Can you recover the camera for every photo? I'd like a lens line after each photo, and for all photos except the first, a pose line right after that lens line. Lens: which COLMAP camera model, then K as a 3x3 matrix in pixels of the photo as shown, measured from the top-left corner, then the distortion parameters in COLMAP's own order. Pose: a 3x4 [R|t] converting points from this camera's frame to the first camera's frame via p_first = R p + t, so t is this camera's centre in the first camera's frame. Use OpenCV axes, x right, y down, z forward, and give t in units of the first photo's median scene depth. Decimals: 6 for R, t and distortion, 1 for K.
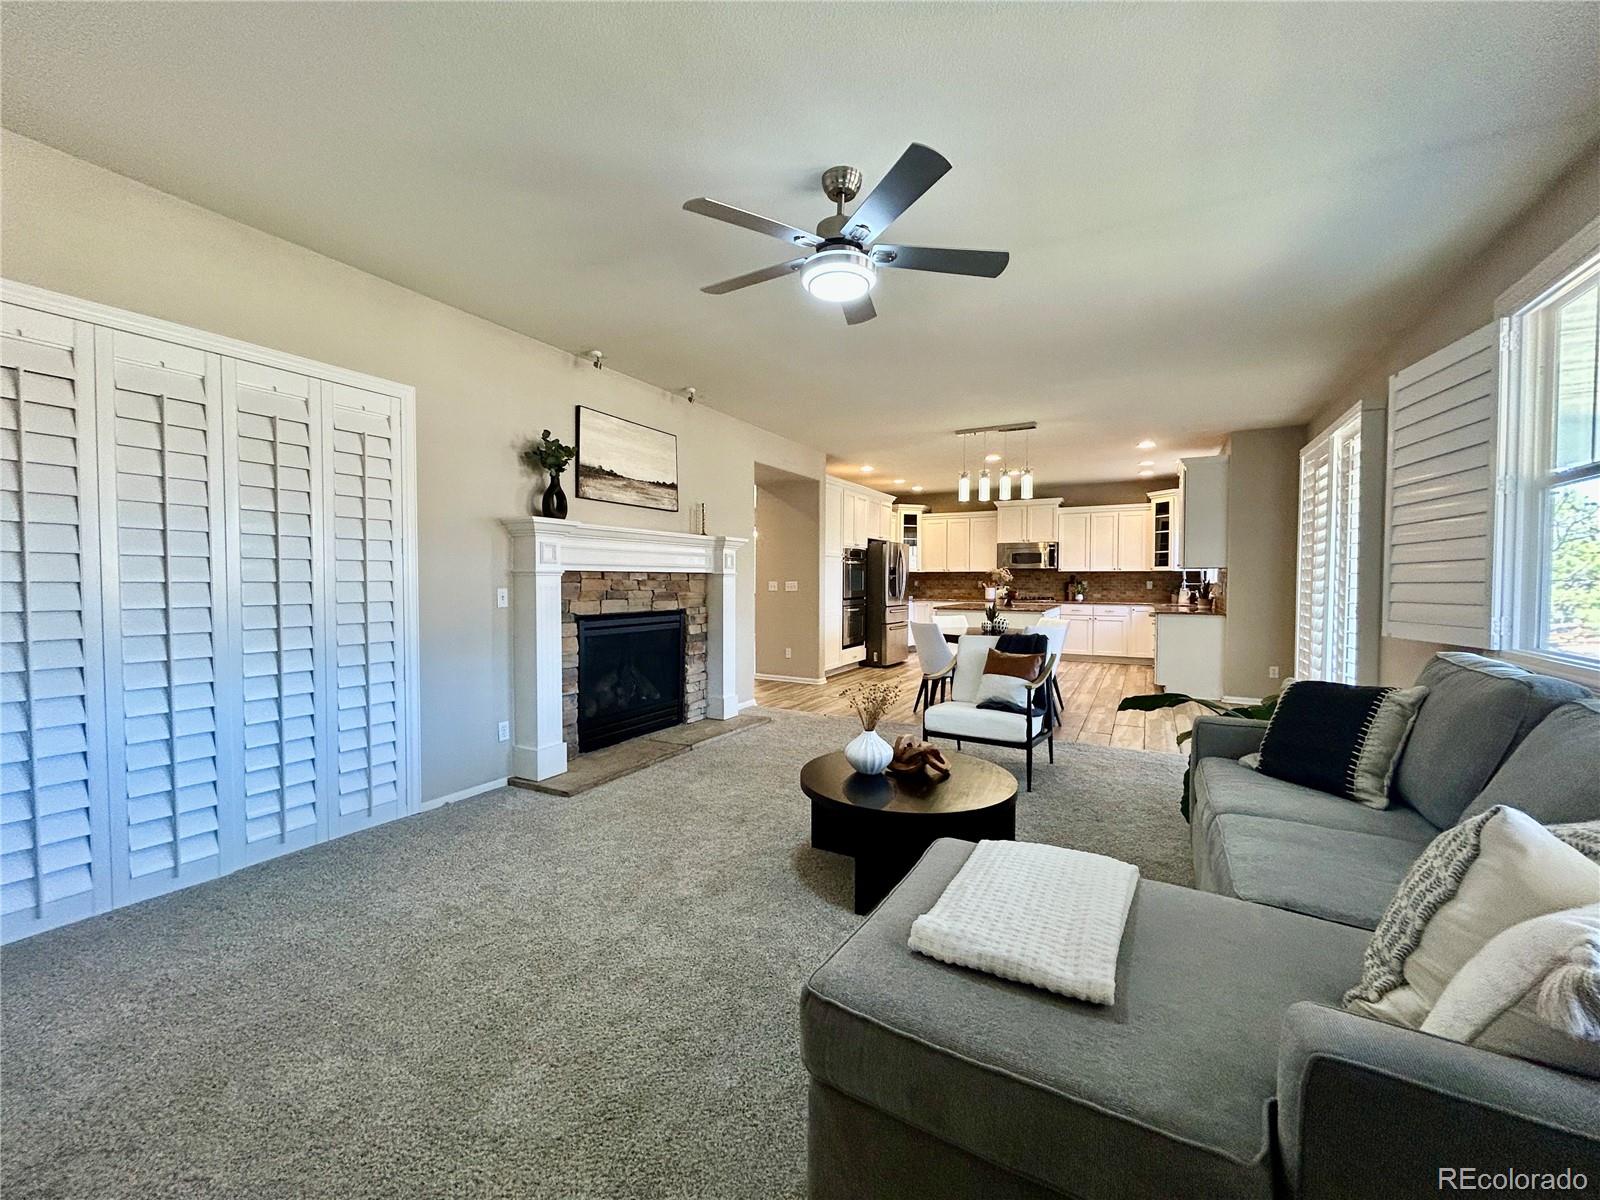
lens RADIAL K [[651.6, 0, 806.9], [0, 651.6, 605.9], [0, 0, 1]] dist [-0.004109, -0.000693]
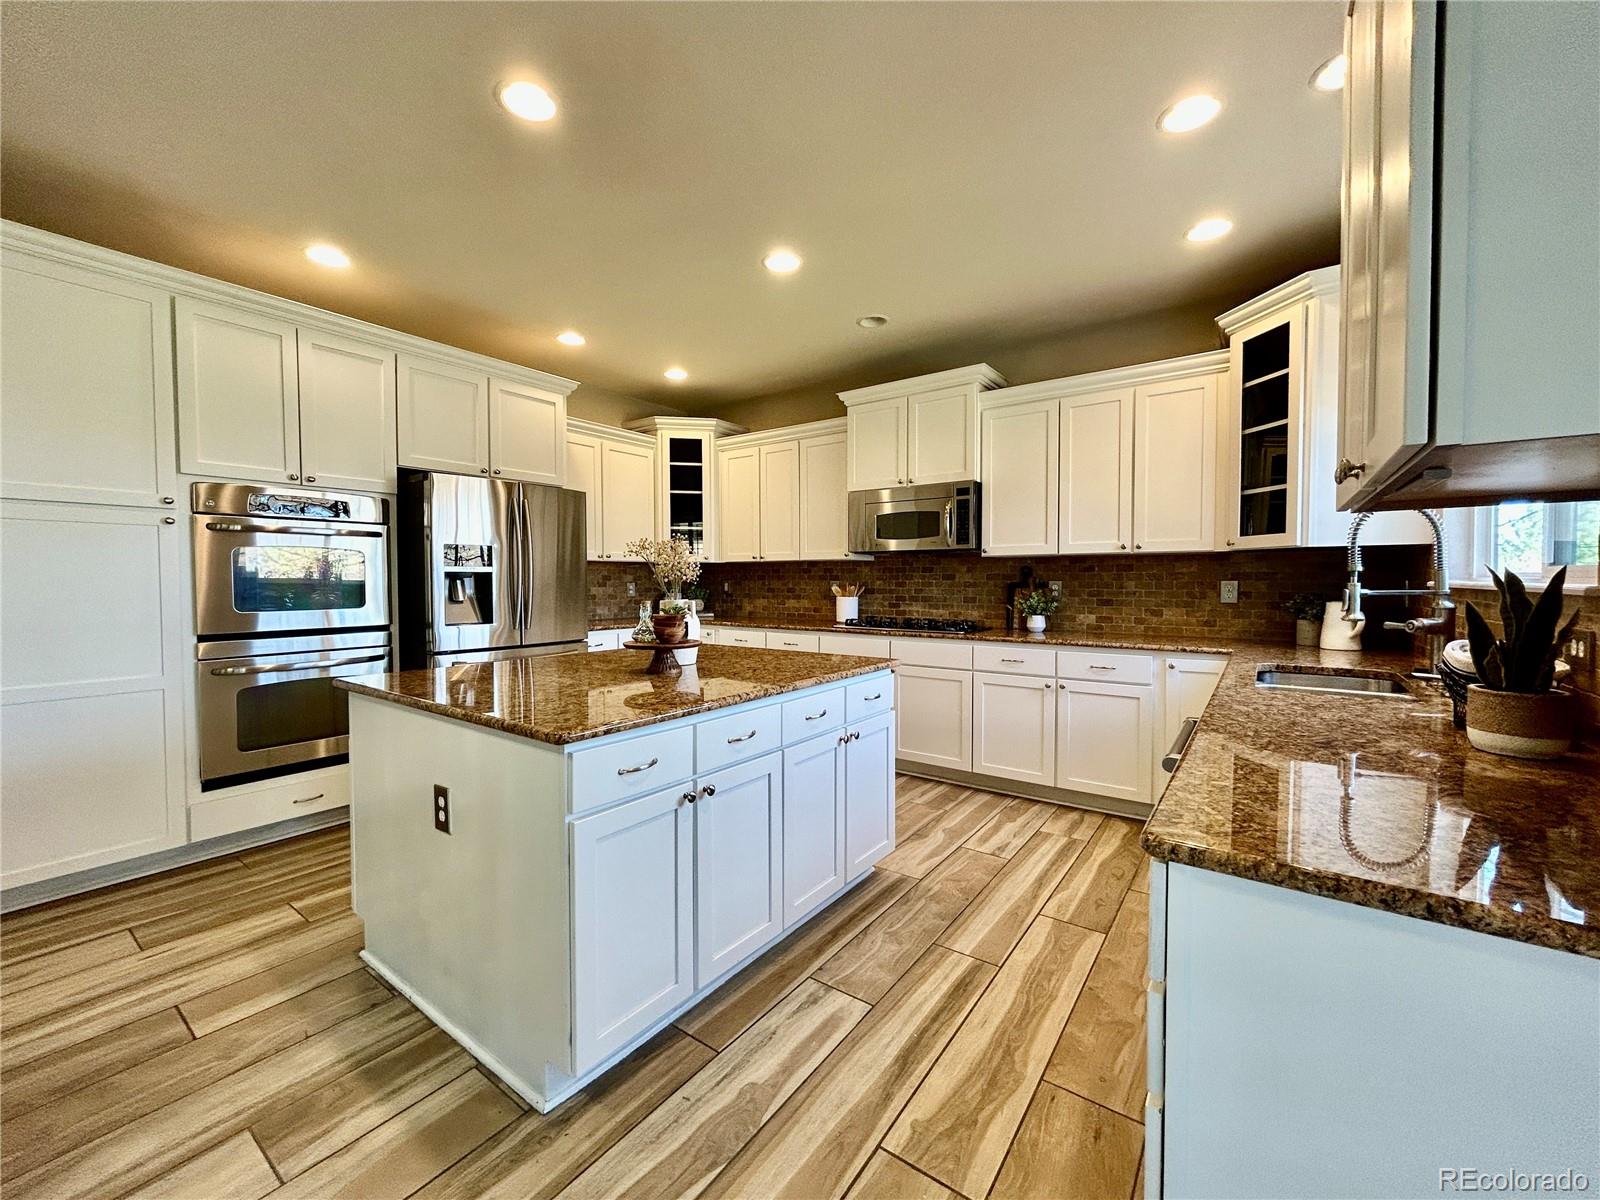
lens RADIAL K [[651.6, 0, 806.5], [0, 651.6, 602.6], [0, 0, 1]] dist [-0.004109, -0.000693]
pose [[0.990491, 0.000703, -0.137573, 0.372581], [-0.001248, 0.999992, -0.003876, -0.026178], [0.137570, 0.004011, 0.990484, 0.663450]]
